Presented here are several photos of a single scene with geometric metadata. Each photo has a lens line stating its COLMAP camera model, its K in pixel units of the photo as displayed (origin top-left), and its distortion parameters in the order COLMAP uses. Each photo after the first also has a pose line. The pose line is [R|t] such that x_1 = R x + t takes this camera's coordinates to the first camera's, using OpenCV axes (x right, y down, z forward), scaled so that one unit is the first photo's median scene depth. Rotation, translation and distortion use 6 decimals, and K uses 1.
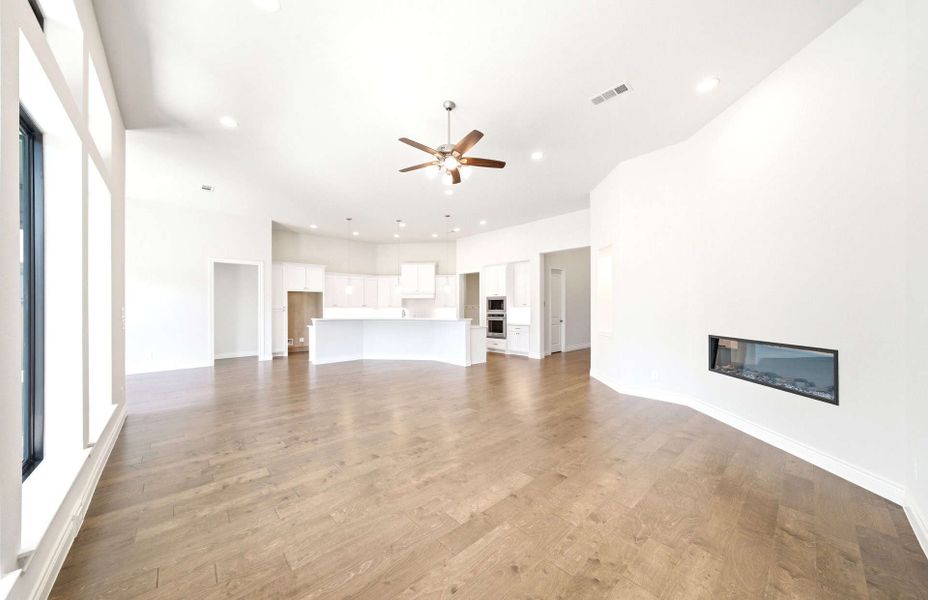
lens RADIAL K [[316.9, 0, 462.6], [0, 316.9, 307.1], [0, 0, 1]] dist [0.009835, -0.000243]
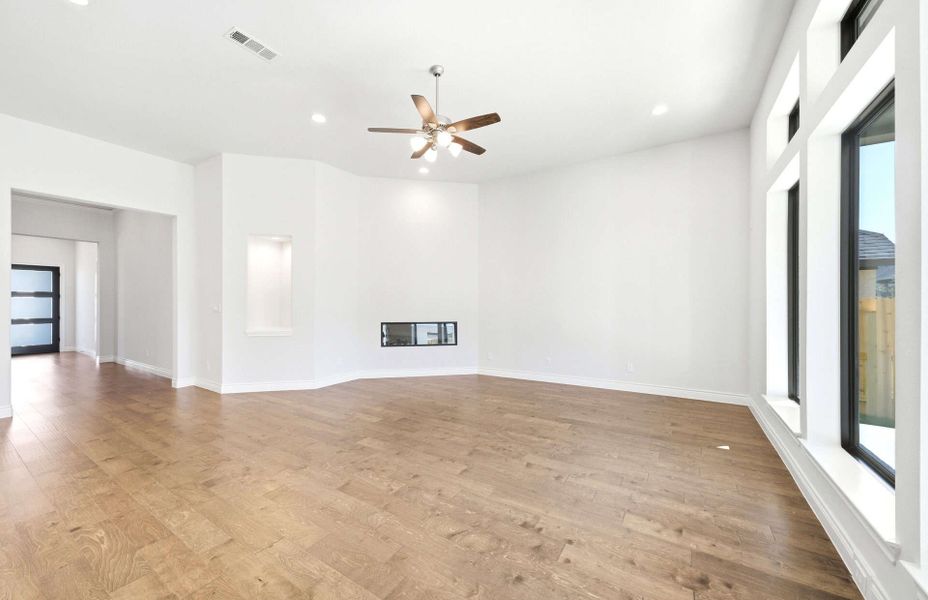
lens RADIAL K [[345.5, 0, 462.3], [0, 345.5, 300.7], [0, 0, 1]] dist [-0.002537, 0.000927]
pose [[-0.257897, 0.017873, 0.966007, -1.241747], [0.000793, 0.999832, -0.018287, 0.017559], [-0.966172, -0.003950, -0.257868, 1.504563]]
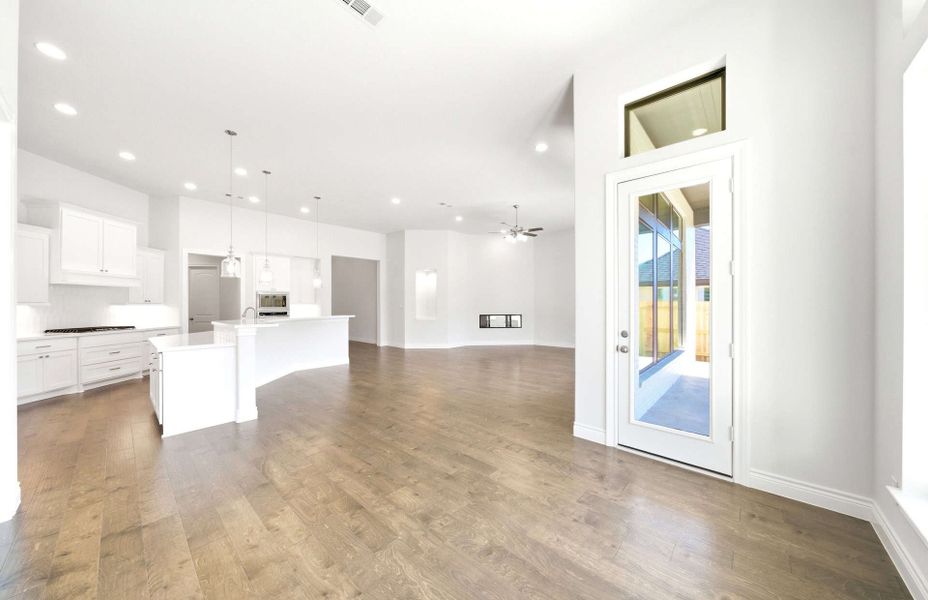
lens RADIAL K [[316.9, 0, 458.0], [0, 316.9, 303.6], [0, 0, 1]] dist [0.009835, -0.000243]
pose [[-0.079278, 0.009475, 0.996808, -2.670916], [0.001272, 0.999955, -0.009404, 0.023693], [-0.996852, 0.000523, -0.079286, 1.990253]]
